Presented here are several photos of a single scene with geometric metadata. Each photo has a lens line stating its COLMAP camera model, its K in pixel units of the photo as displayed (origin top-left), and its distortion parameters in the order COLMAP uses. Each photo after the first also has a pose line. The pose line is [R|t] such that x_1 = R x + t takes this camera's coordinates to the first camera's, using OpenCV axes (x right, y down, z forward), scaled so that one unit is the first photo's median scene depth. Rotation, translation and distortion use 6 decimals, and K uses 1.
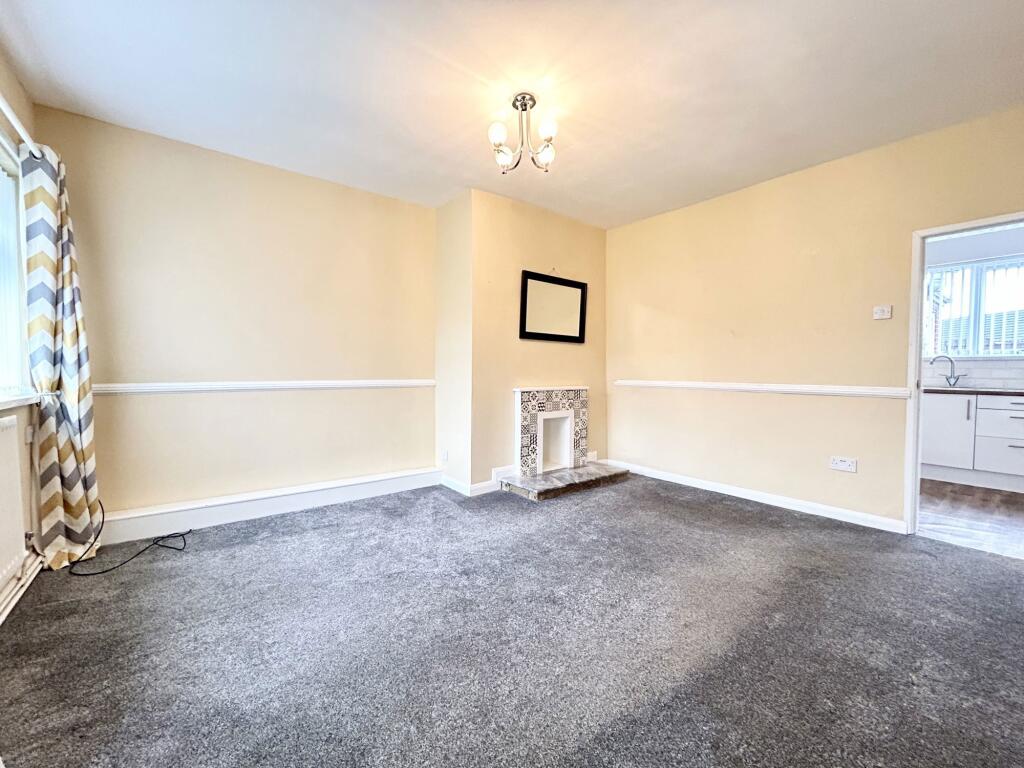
lens RADIAL K [[415.8, 0, 511.1], [0, 415.8, 381.5], [0, 0, 1]] dist [0.008158, -0.000424]
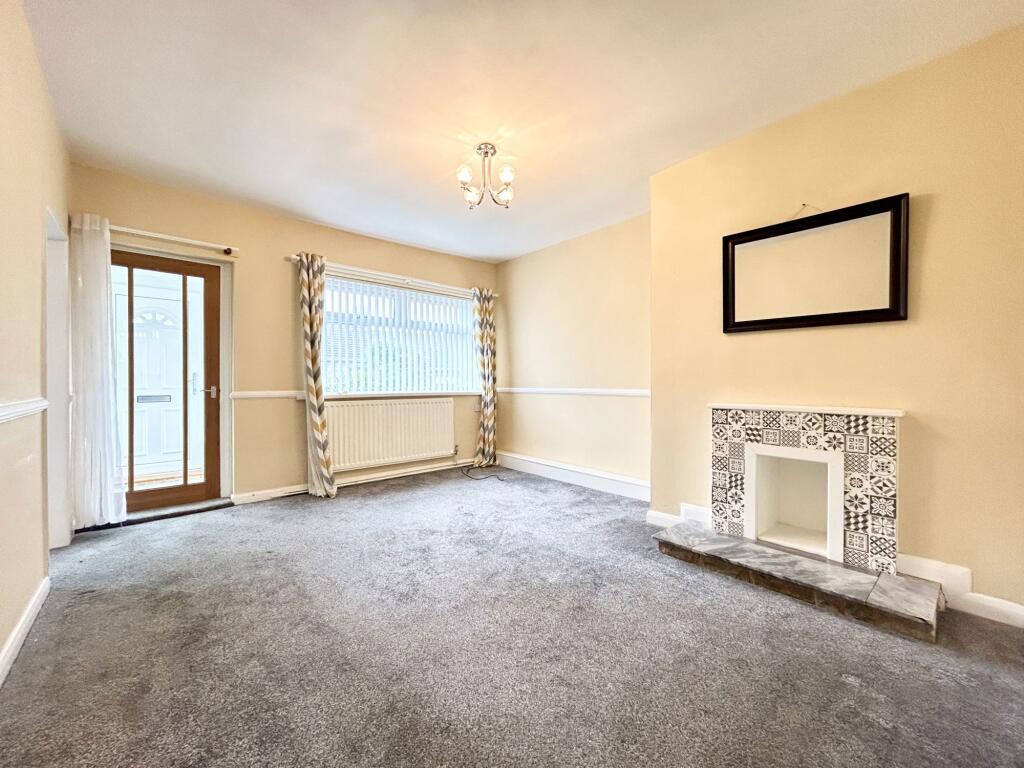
lens RADIAL K [[415.8, 0, 511.7], [0, 415.8, 382.6], [0, 0, 1]] dist [0.008158, -0.000424]
pose [[0.058308, -0.004455, -0.998289, 0.707537], [-0.027203, 0.999612, -0.006049, -0.006035], [0.997928, 0.027509, 0.058164, 0.598569]]
